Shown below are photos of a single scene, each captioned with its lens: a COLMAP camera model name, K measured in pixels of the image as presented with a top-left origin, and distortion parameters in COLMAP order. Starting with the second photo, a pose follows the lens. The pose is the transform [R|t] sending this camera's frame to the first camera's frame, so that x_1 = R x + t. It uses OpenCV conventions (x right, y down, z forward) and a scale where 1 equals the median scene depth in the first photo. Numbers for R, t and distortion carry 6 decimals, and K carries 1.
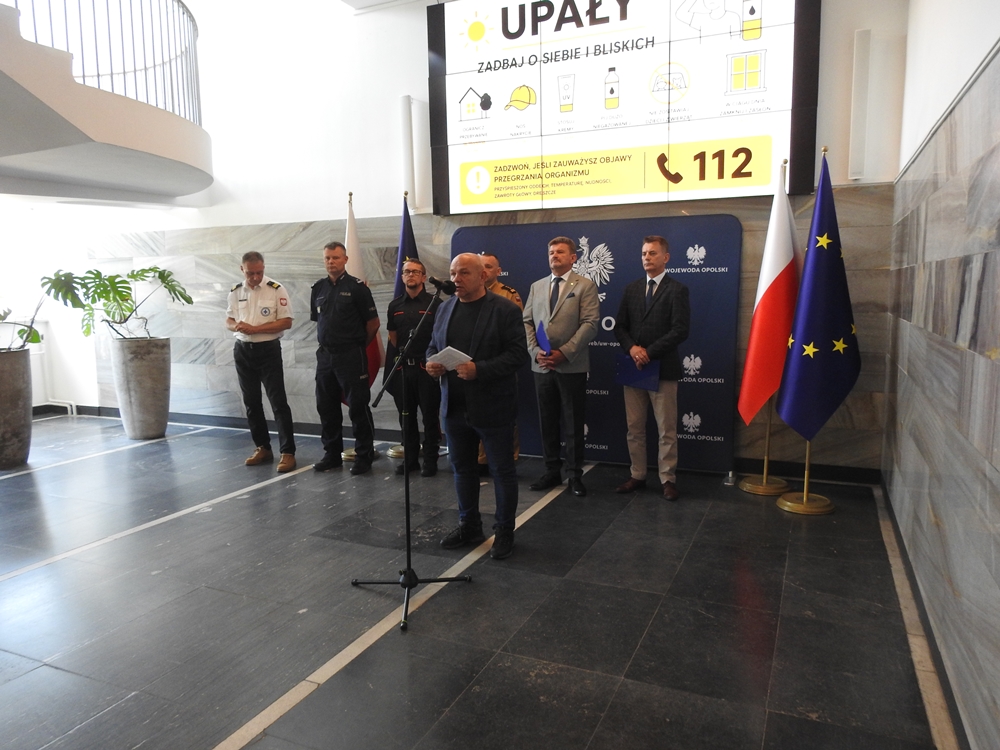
lens RADIAL K [[713.3, 0, 505.1], [0, 713.3, 375.3], [0, 0, 1]] dist [0.001778, -0.002433]
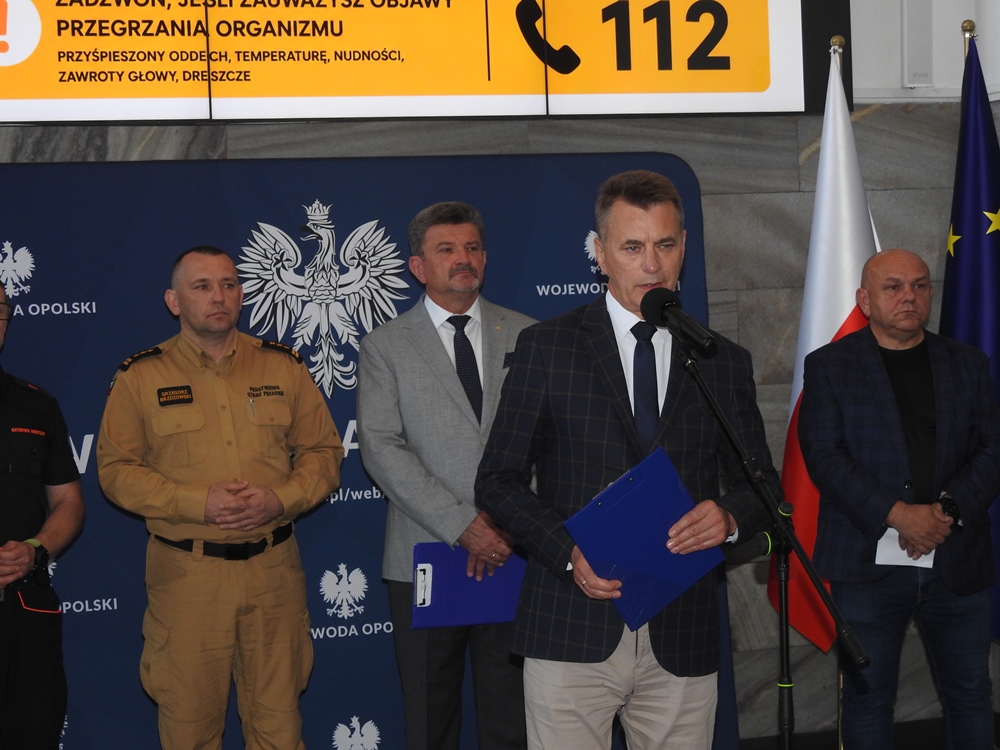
lens RADIAL K [[2093.7, 0, 474.6], [0, 2093.7, 367.8], [0, 0, 1]] dist [-0.018708, 0.000000]
pose [[0.749548, -0.040106, 0.660734, -0.567151], [0.110205, 0.991793, -0.064818, -0.035410], [-0.652712, 0.121401, 0.747816, 0.177653]]
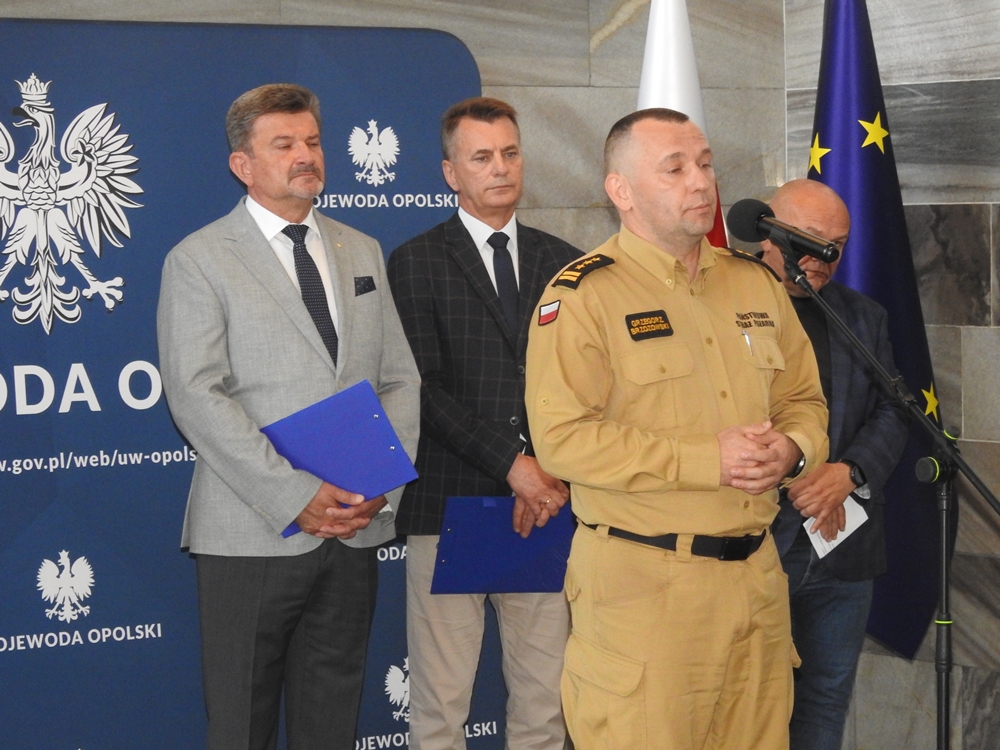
lens RADIAL K [[3428.7, 0, 502.0], [0, 3428.7, 373.4], [0, 0, 1]] dist [-0.047373, 0.000000]
pose [[0.515706, -0.033529, 0.856109, -0.990342], [0.110470, 0.993495, -0.027636, -0.025254], [-0.849614, 0.108827, 0.516056, 0.189270]]
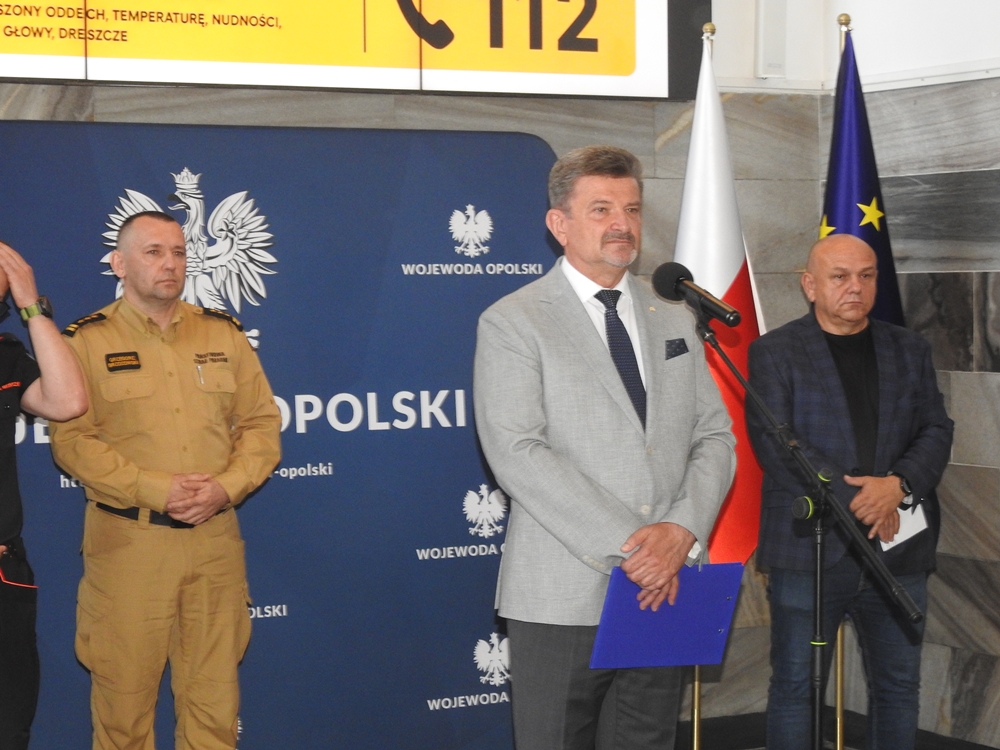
lens RADIAL K [[2377.3, 0, 494.7], [0, 2377.3, 368.8], [0, 0, 1]] dist [-0.033460, 0.000000]
pose [[0.615782, -0.022934, 0.787583, -0.754711], [0.098572, 0.993965, -0.048126, -0.029169], [-0.781727, 0.107269, 0.614326, 0.195700]]
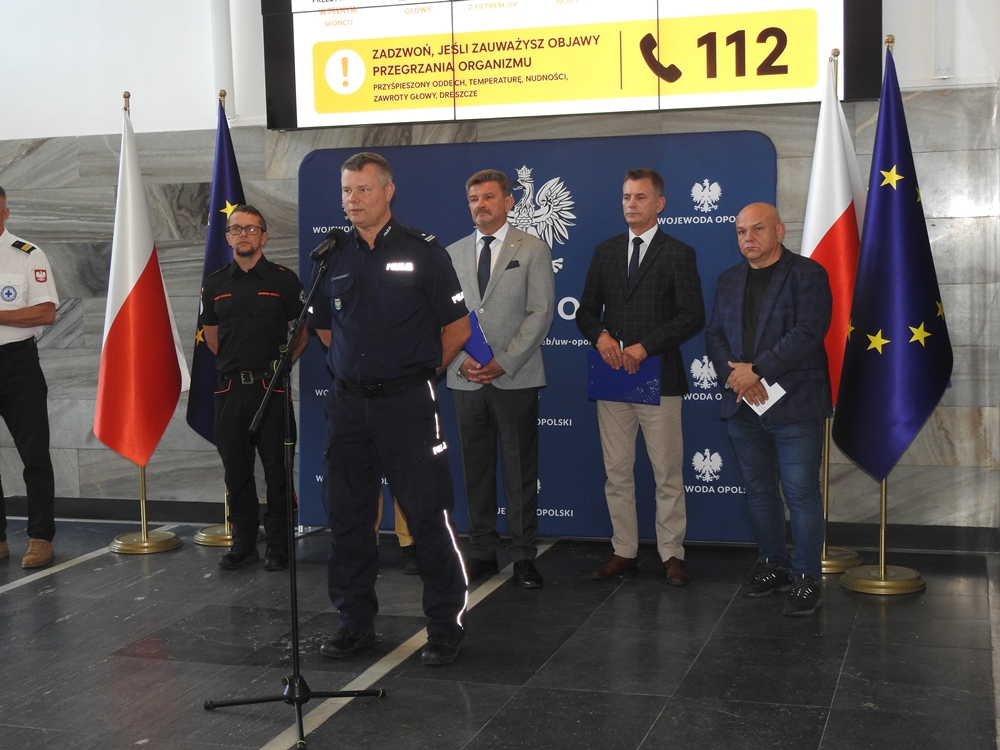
lens RADIAL K [[1479.1, 0, 504.7], [0, 1479.1, 379.0], [0, 0, 1]] dist [-0.003150, 0.000000]
pose [[0.993254, -0.022920, 0.113672, -0.057048], [0.026302, 0.999252, -0.028345, 0.022926], [-0.112938, 0.031144, 0.993114, -0.255579]]
